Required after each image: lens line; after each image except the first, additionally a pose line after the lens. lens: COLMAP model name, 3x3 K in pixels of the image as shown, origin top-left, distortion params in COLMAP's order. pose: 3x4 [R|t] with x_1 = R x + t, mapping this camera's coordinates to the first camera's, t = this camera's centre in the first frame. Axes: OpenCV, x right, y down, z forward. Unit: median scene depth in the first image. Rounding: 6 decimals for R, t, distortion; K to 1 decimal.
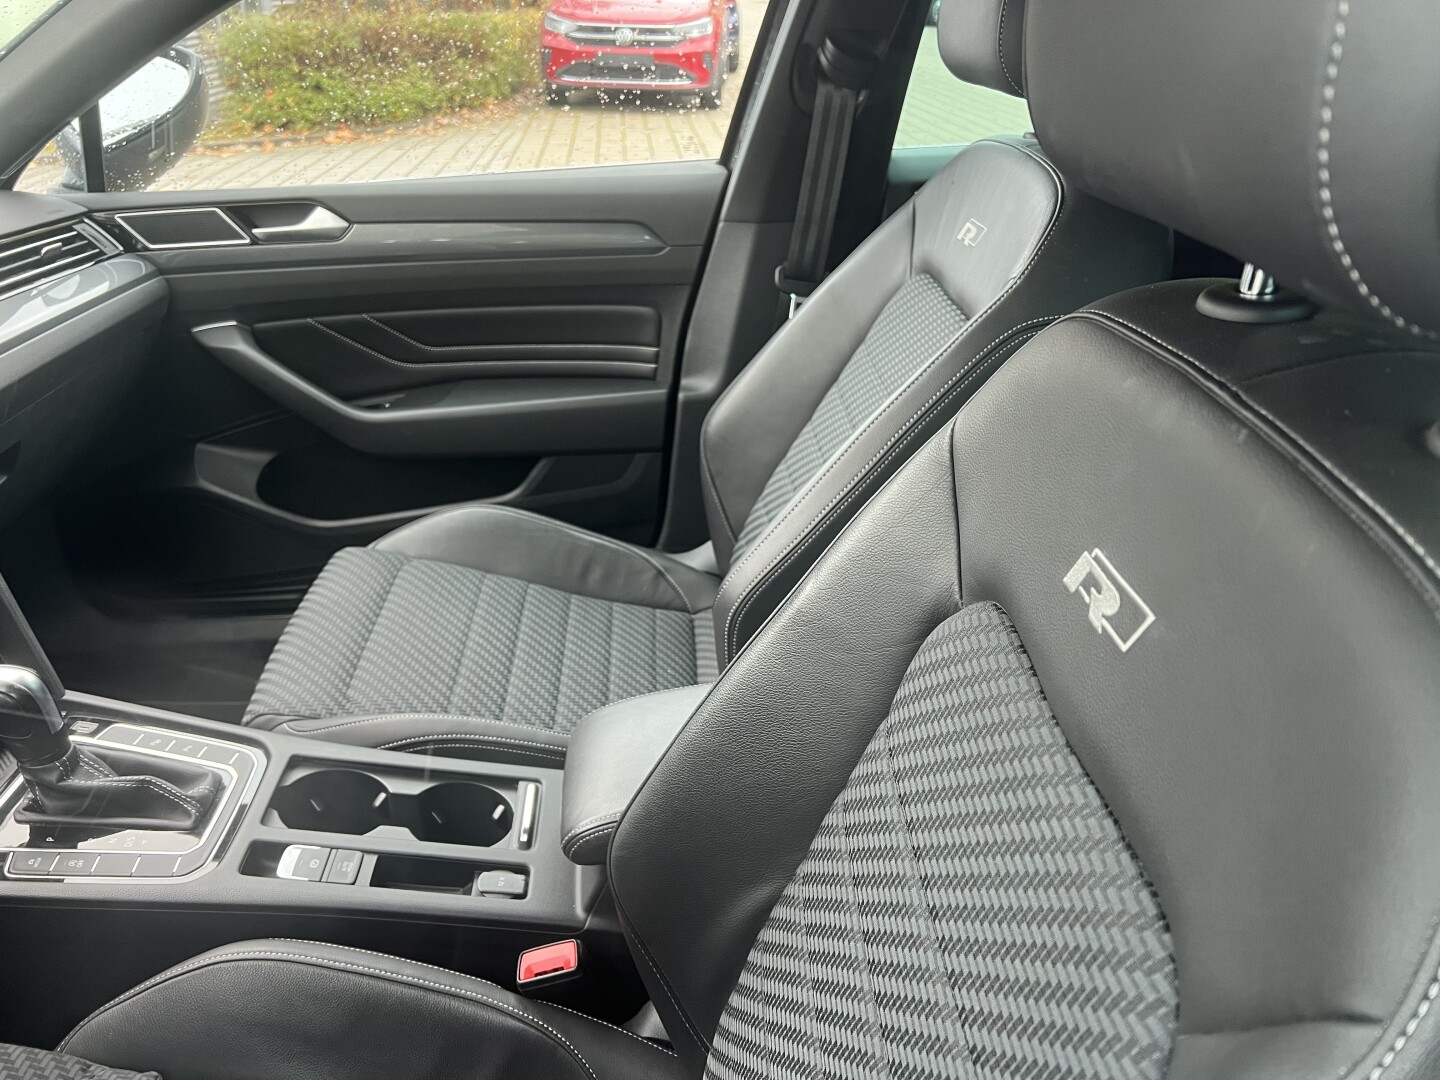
lens RADIAL K [[1087.8, 0, 711.5], [0, 1087.8, 538.0], [0, 0, 1]] dist [0.061850, -0.084148]
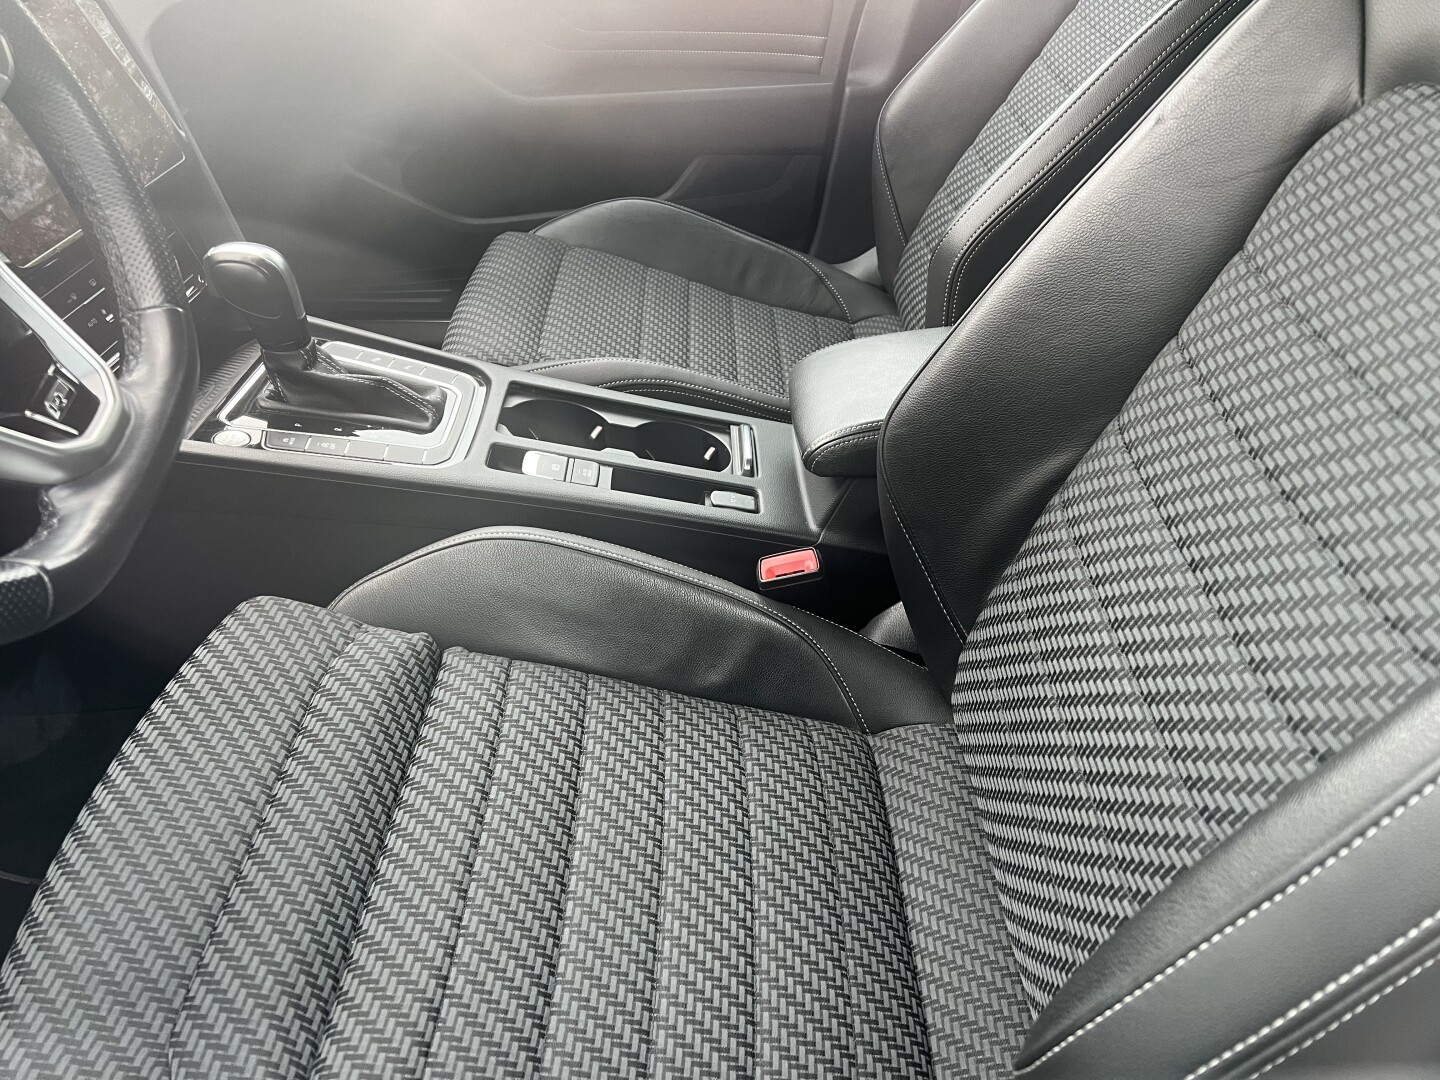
lens RADIAL K [[1087.8, 0, 716.5], [0, 1087.8, 531.4], [0, 0, 1]] dist [0.061850, -0.084148]
pose [[0.998873, 0.043479, -0.019030, -0.118465], [-0.040326, 0.988933, 0.142778, 0.127275], [0.025027, -0.141850, 0.989572, 0.000797]]
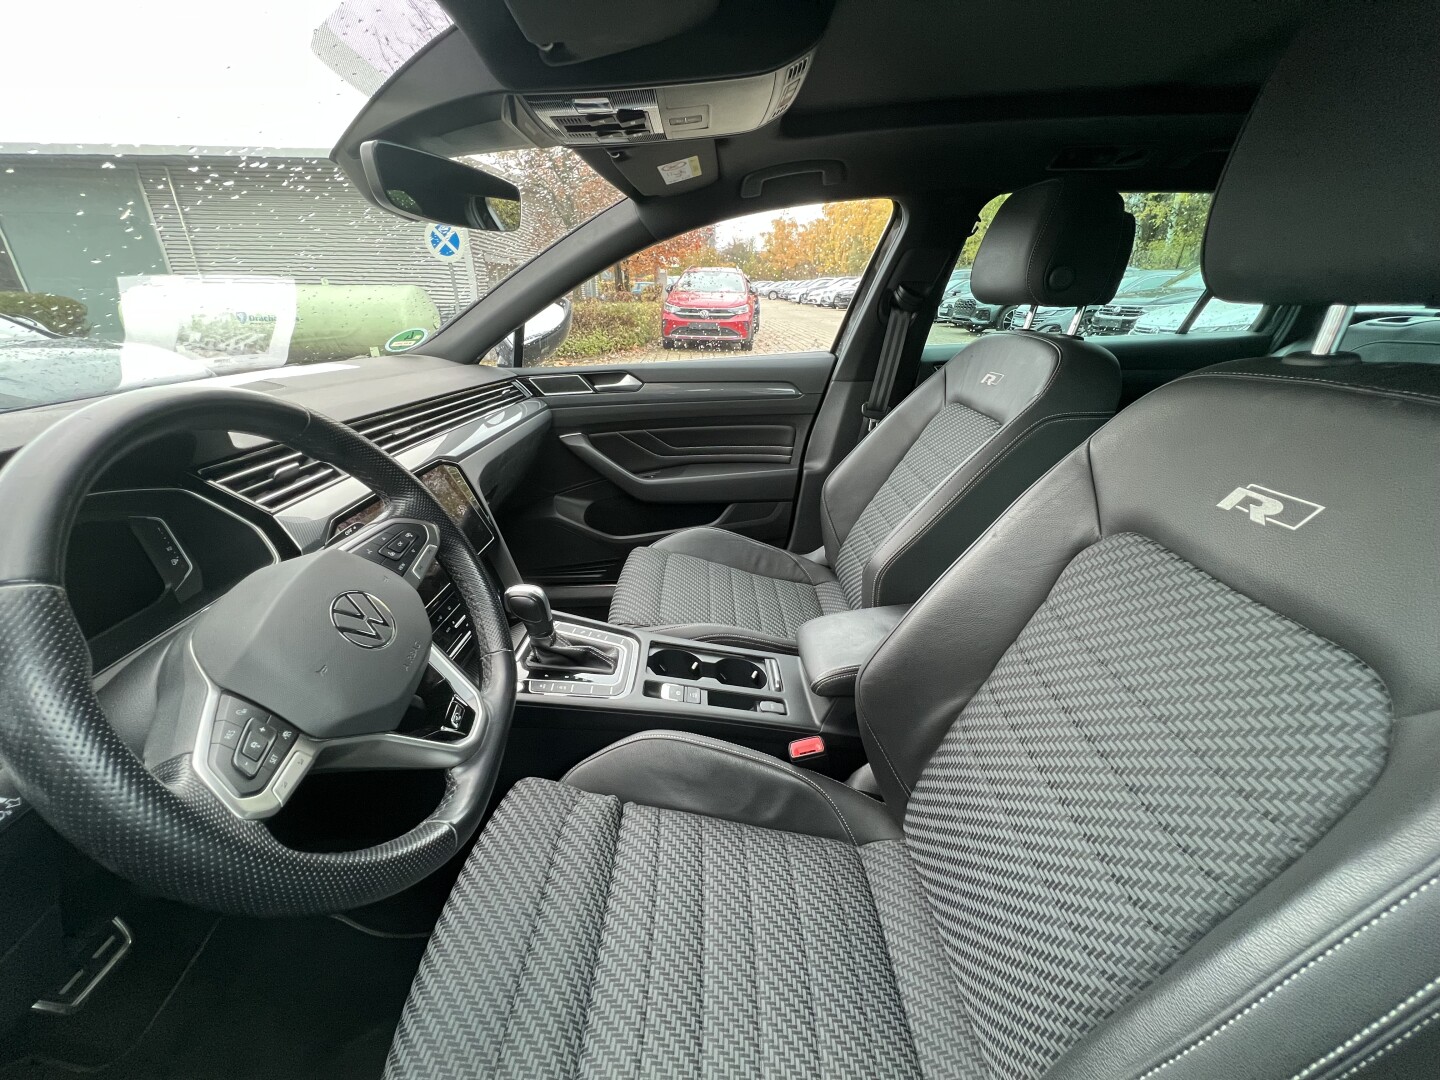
lens RADIAL K [[573.0, 0, 710.4], [0, 573.0, 542.0], [0, 0, 1]] dist [-0.000586, -0.000237]
pose [[0.998960, 0.011880, -0.044014, -0.163995], [-0.014245, 0.998449, -0.053820, 0.053680], [0.043306, 0.054391, 0.997580, -0.005437]]
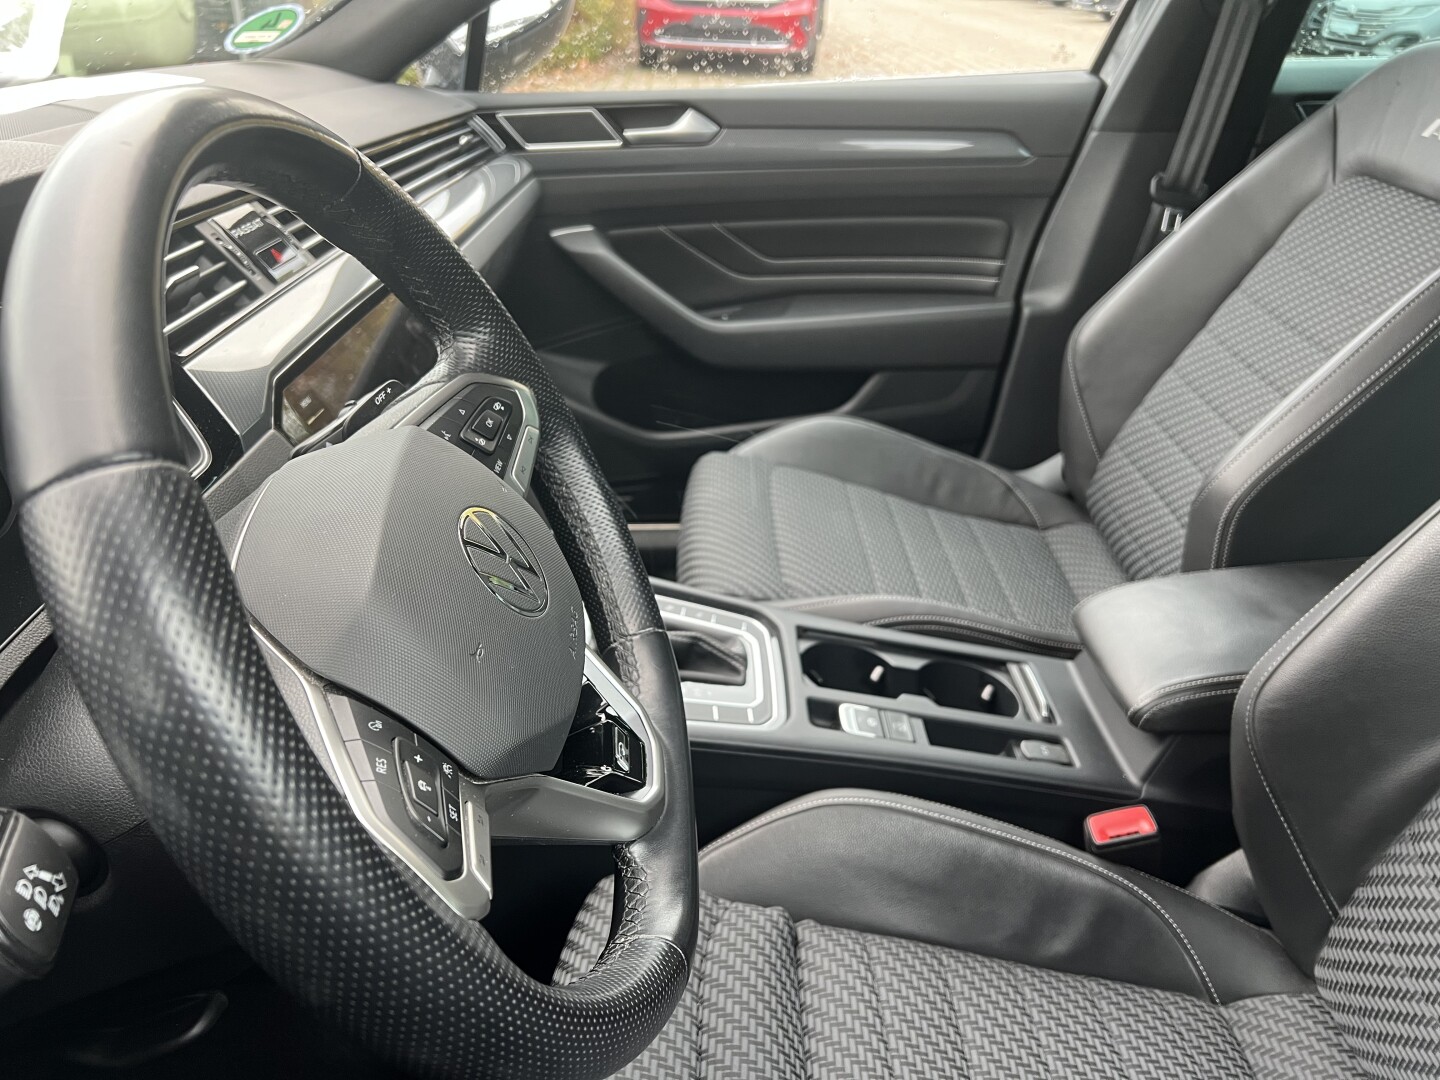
lens RADIAL K [[1087.8, 0, 725.3], [0, 1087.8, 537.9], [0, 0, 1]] dist [0.061850, -0.084148]
pose [[0.999148, 0.028595, -0.029752, -0.292208], [-0.027921, 0.999349, 0.022830, 0.065897], [0.030386, -0.021980, 0.999297, -0.007349]]
